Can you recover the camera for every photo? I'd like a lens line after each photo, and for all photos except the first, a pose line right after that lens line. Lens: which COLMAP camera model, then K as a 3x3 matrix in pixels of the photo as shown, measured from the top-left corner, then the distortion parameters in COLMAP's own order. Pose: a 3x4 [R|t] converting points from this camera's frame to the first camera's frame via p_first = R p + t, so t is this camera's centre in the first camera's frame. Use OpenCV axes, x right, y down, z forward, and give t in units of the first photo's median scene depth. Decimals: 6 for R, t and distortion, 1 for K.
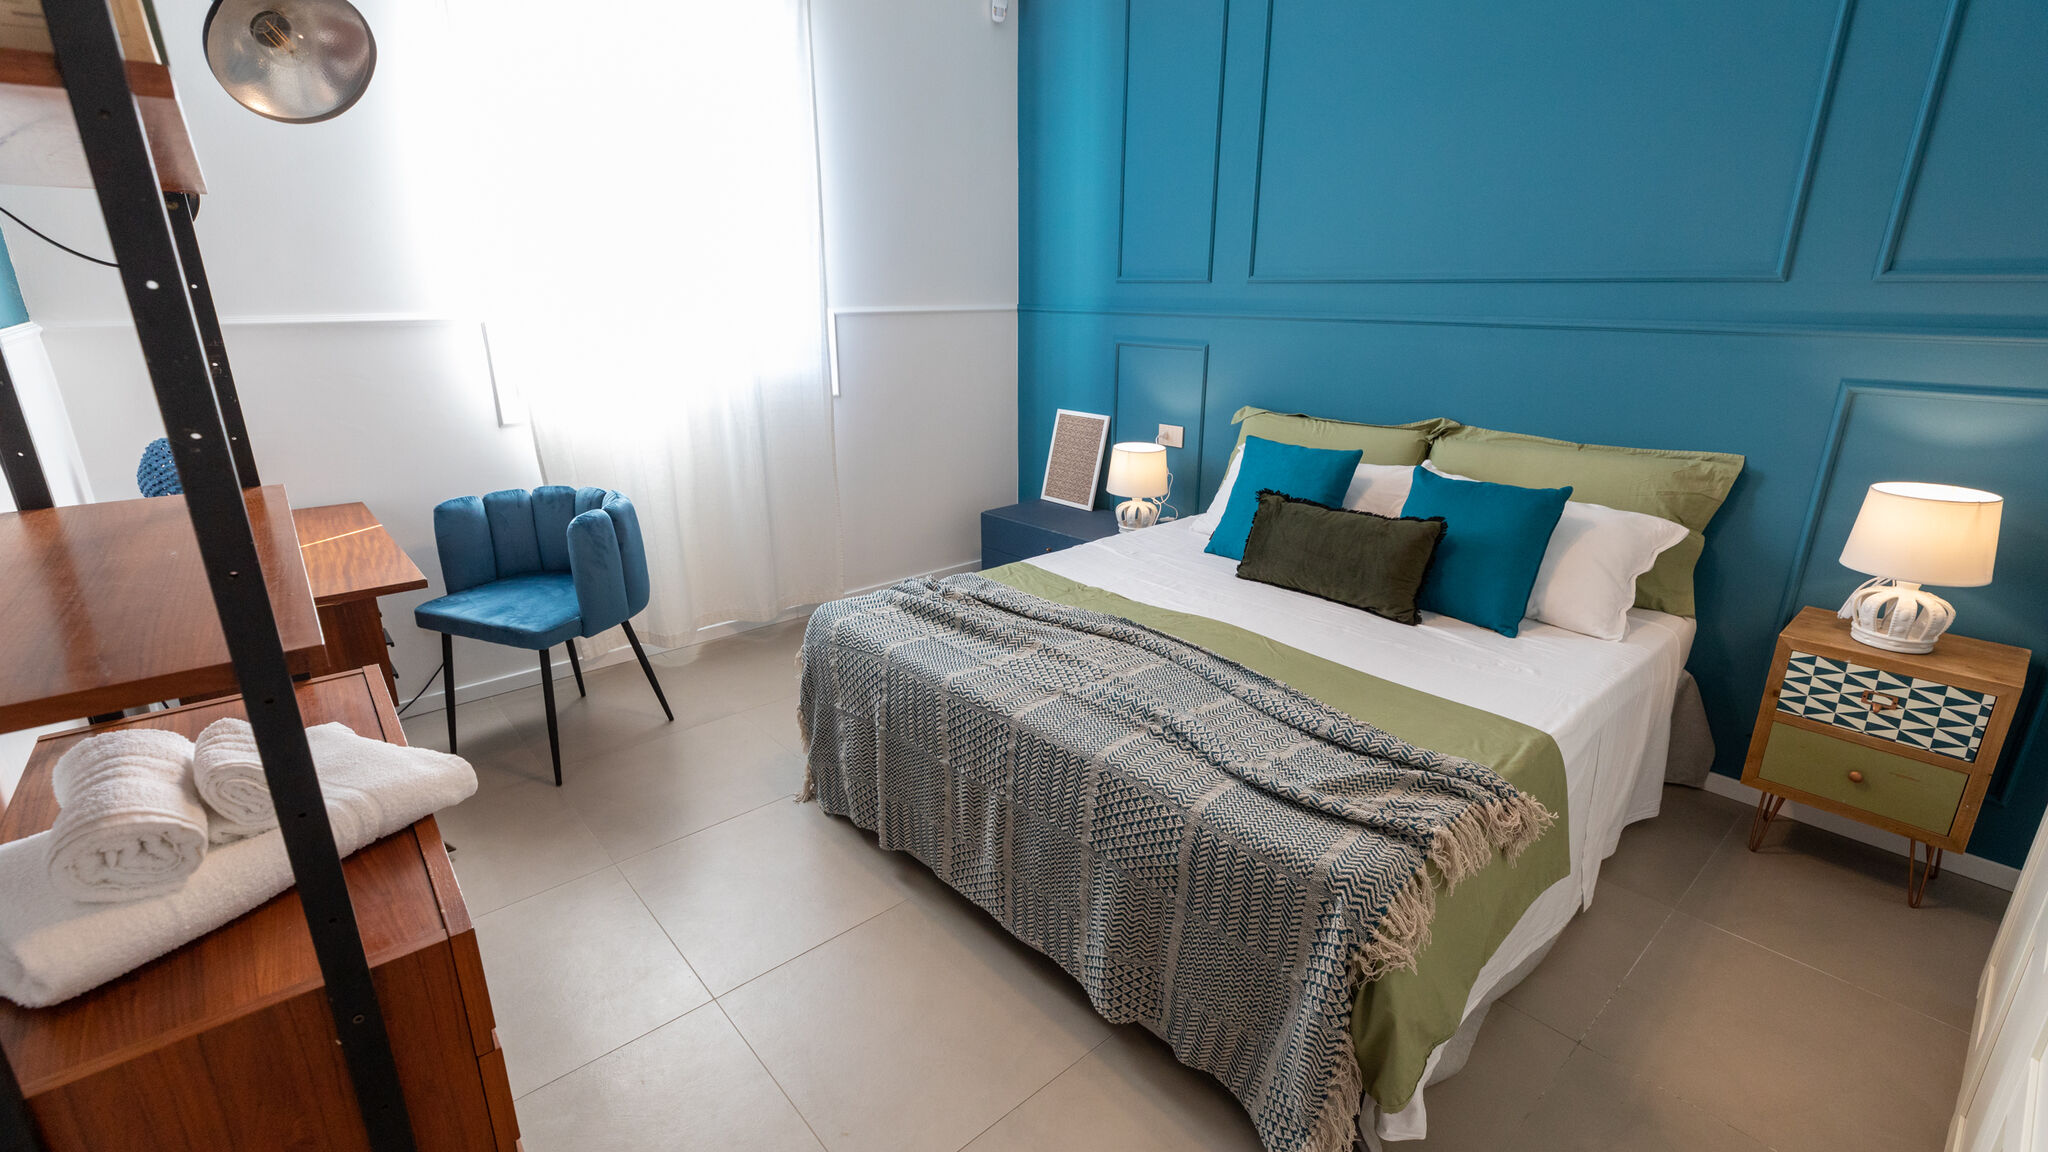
lens RADIAL K [[912.4, 0, 1030.3], [0, 912.4, 577.8], [0, 0, 1]] dist [0.001232, -0.000284]
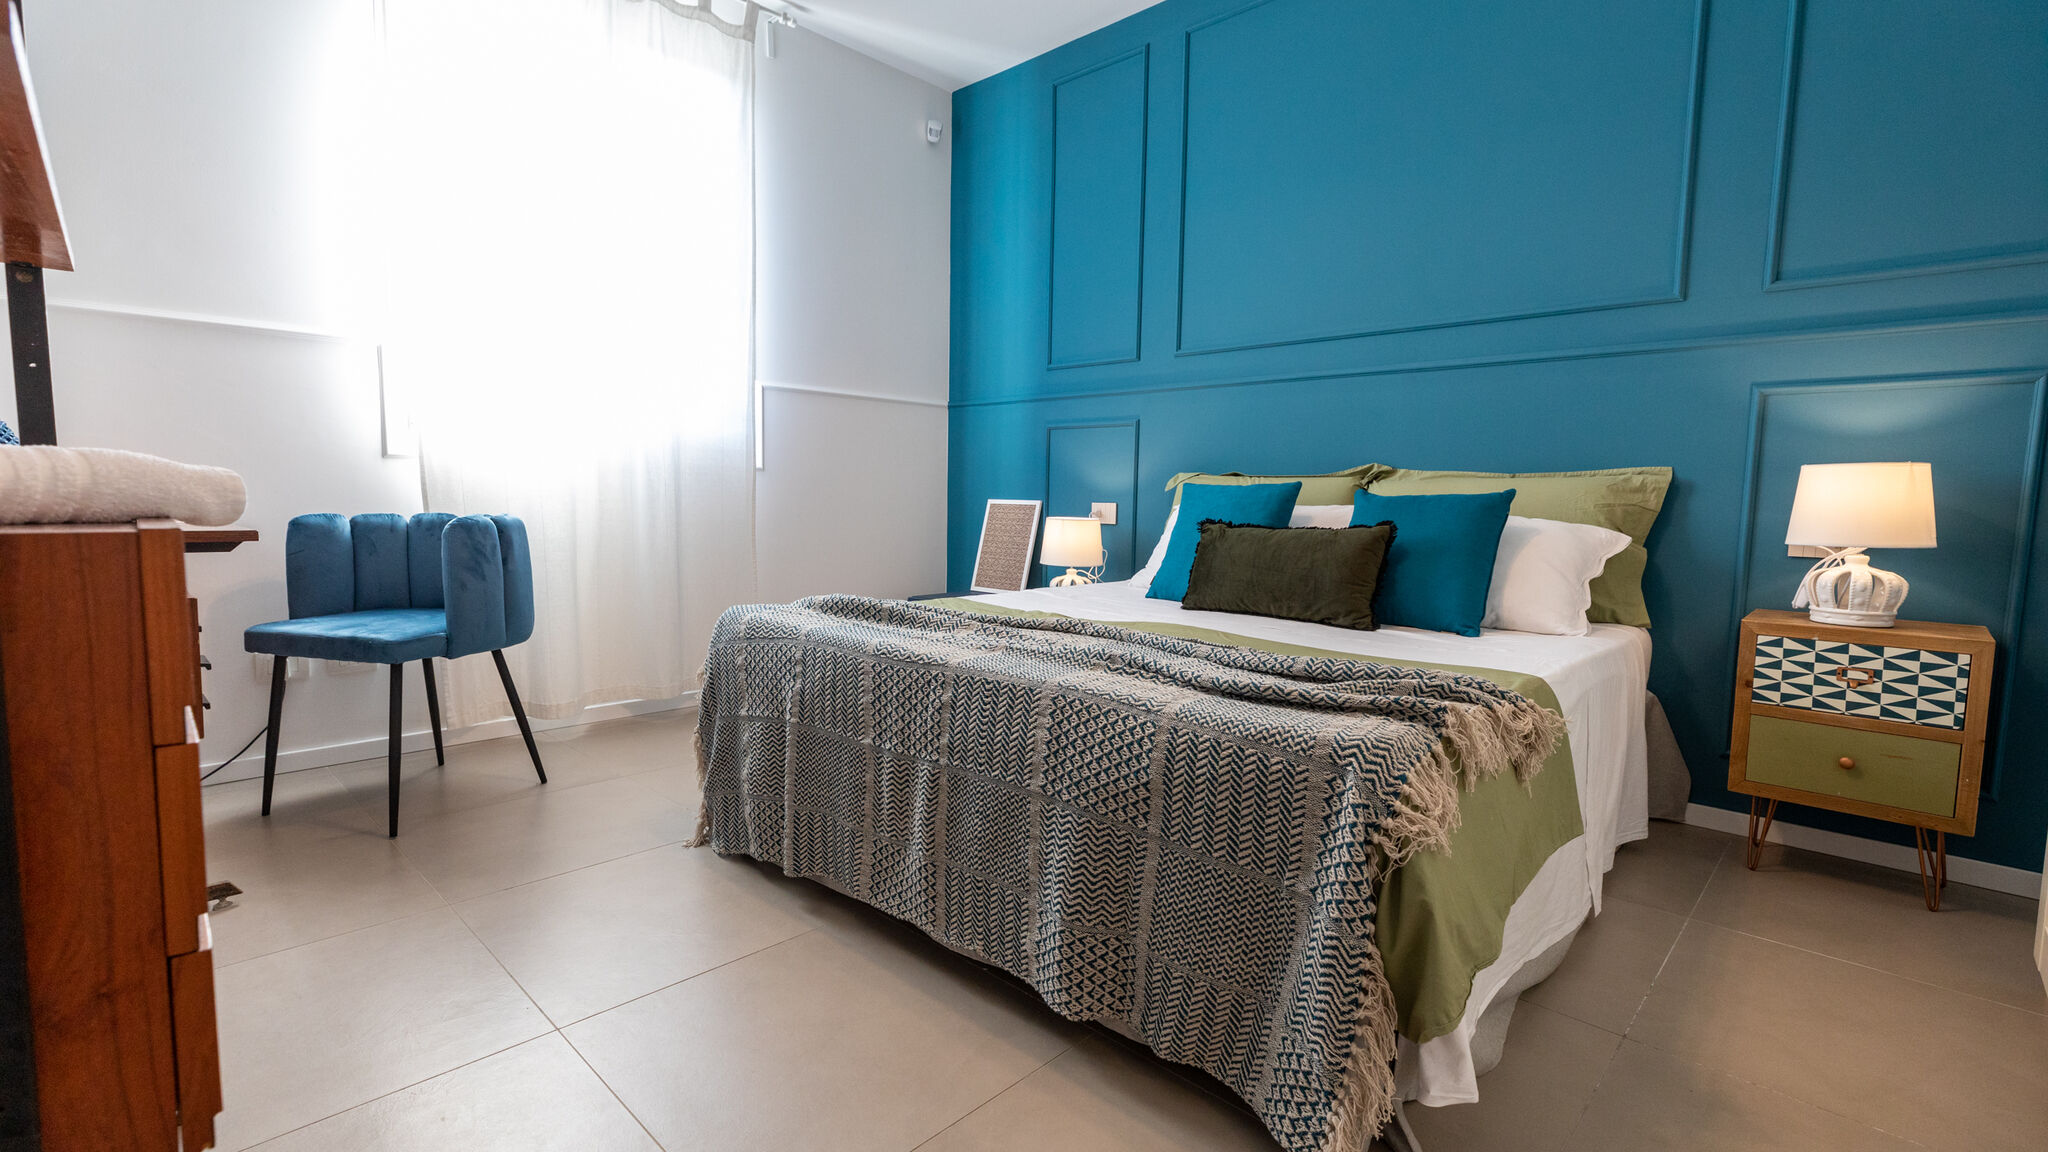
lens RADIAL K [[912.4, 0, 1030.3], [0, 912.4, 577.8], [0, 0, 1]] dist [0.001232, -0.000284]
pose [[0.996446, 0.008303, 0.083821, -0.012910], [0.010258, 0.975759, -0.218606, 0.222428], [-0.083604, 0.218689, 0.972207, 0.111905]]
